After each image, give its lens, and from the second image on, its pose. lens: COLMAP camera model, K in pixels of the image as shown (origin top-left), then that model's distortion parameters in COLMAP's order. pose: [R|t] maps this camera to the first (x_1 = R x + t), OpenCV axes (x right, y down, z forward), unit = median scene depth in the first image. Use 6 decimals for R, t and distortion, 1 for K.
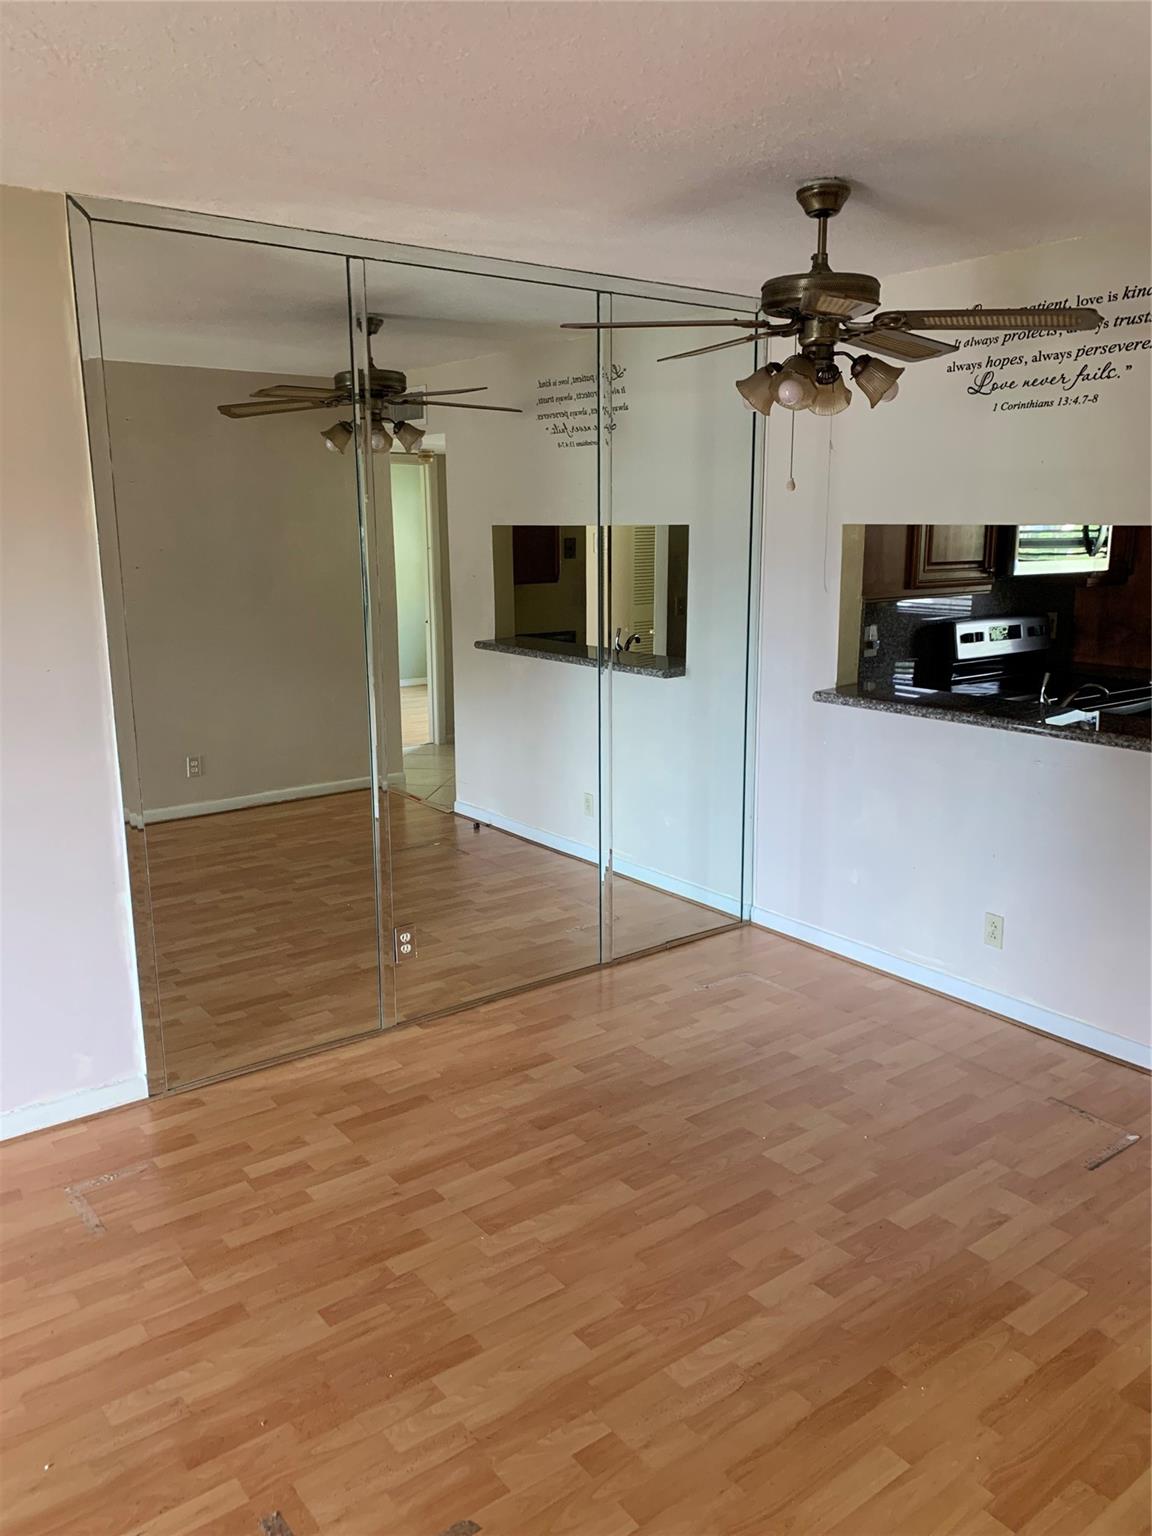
lens RADIAL K [[1174.6, 0, 590.2], [0, 1174.6, 775.2], [0, 0, 1]] dist [0.013474, -0.004488]
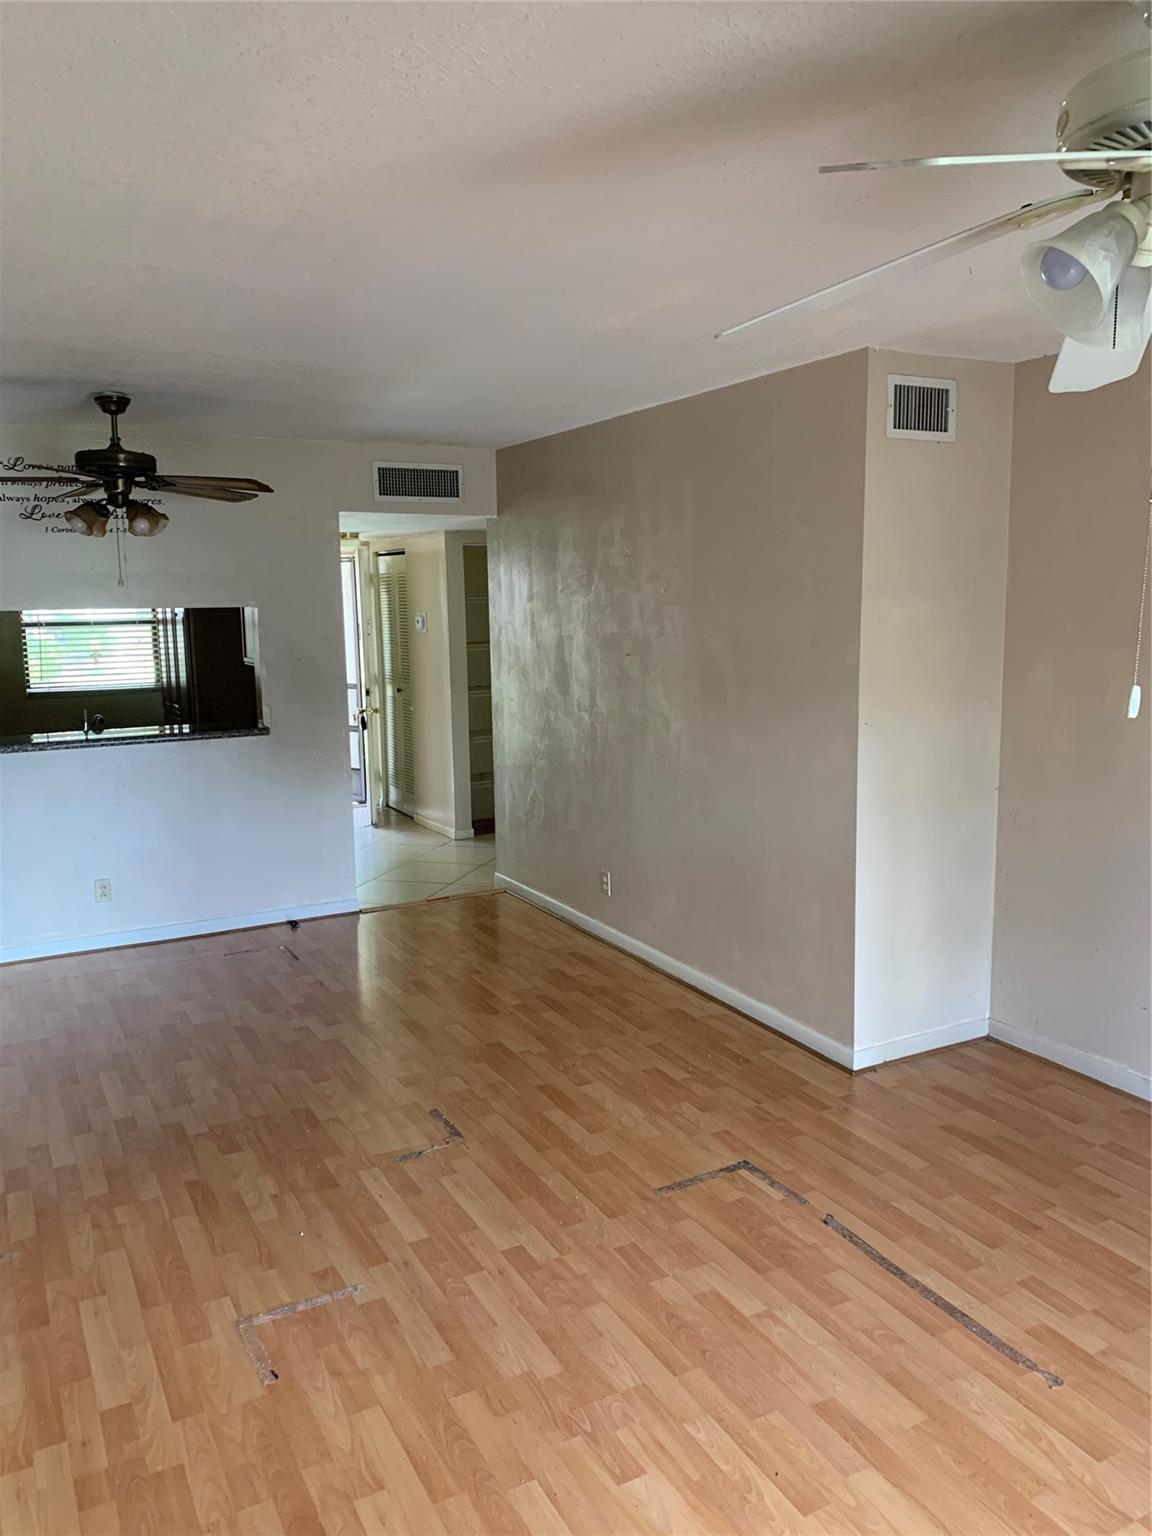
lens RADIAL K [[1174.6, 0, 590.2], [0, 1174.6, 775.2], [0, 0, 1]] dist [0.013474, -0.004488]
pose [[0.161586, -0.150462, 0.975321, -1.352266], [0.224591, 0.967981, 0.112121, -0.044063], [-0.960962, 0.200931, 0.190205, 0.194602]]
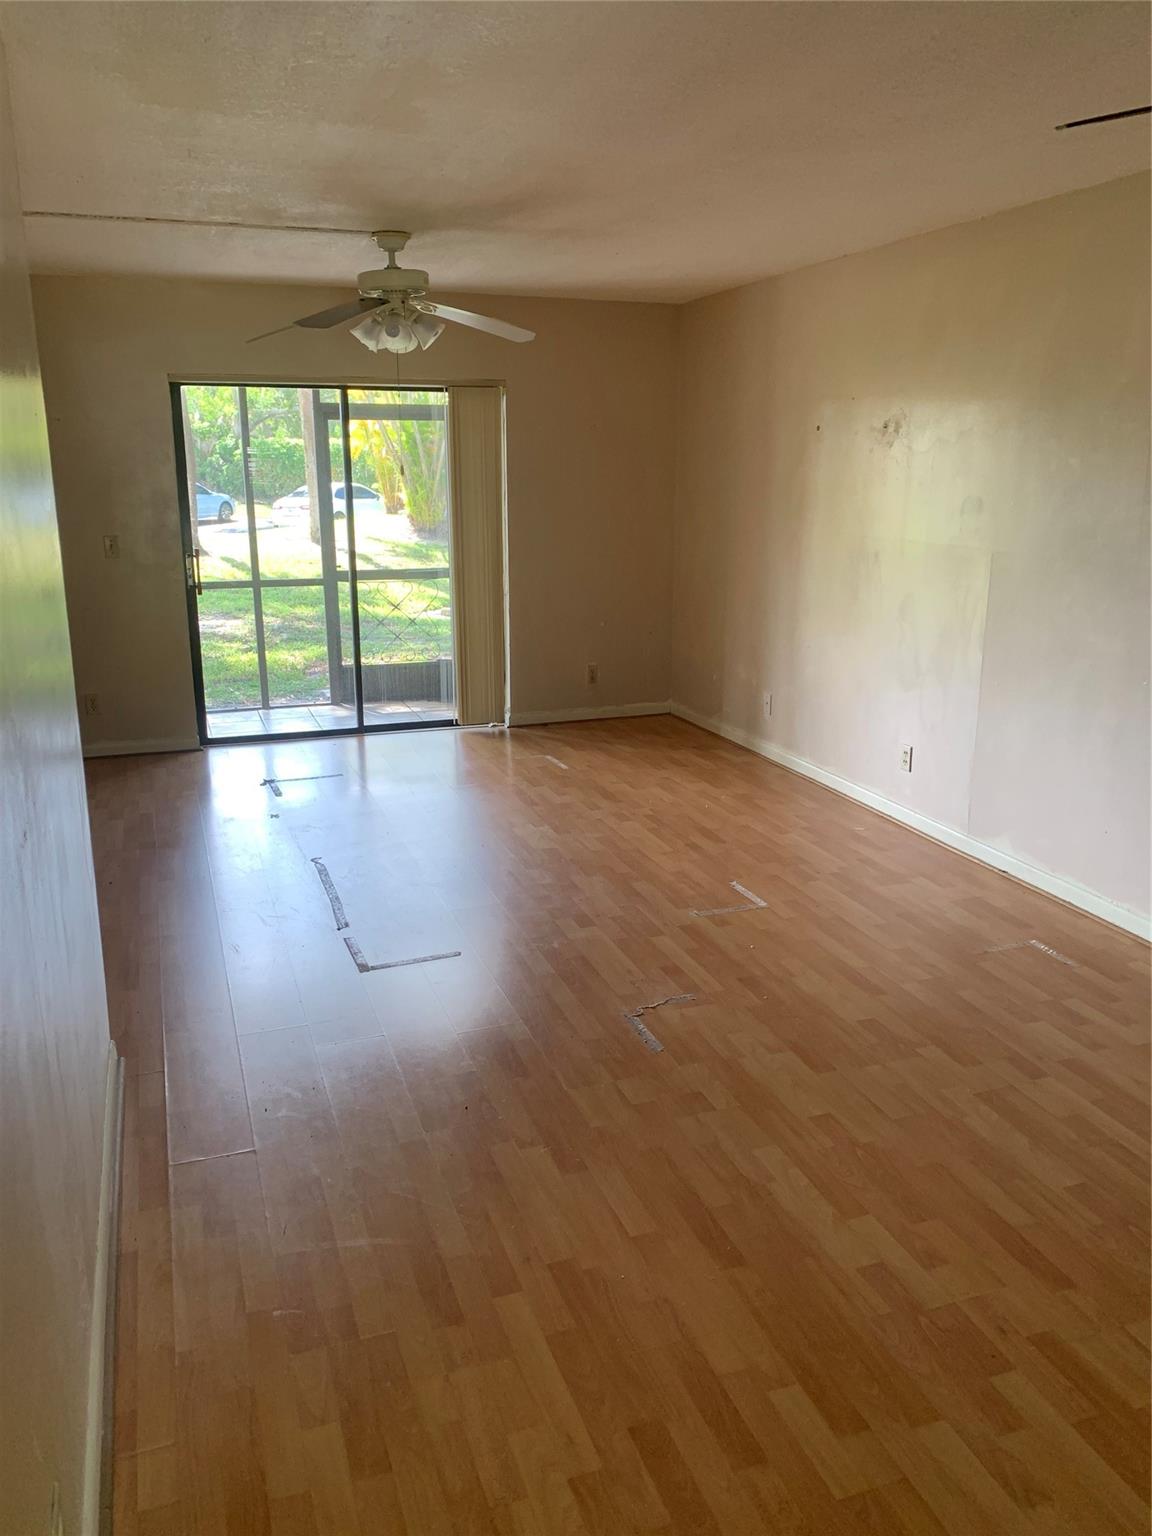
lens RADIAL K [[1174.6, 0, 590.2], [0, 1174.6, 775.2], [0, 0, 1]] dist [0.013474, -0.004488]
pose [[-0.294121, 0.259234, -0.919941, 0.953871], [-0.211035, 0.921144, 0.327045, -0.162886], [0.932179, 0.290330, -0.216220, 0.831673]]
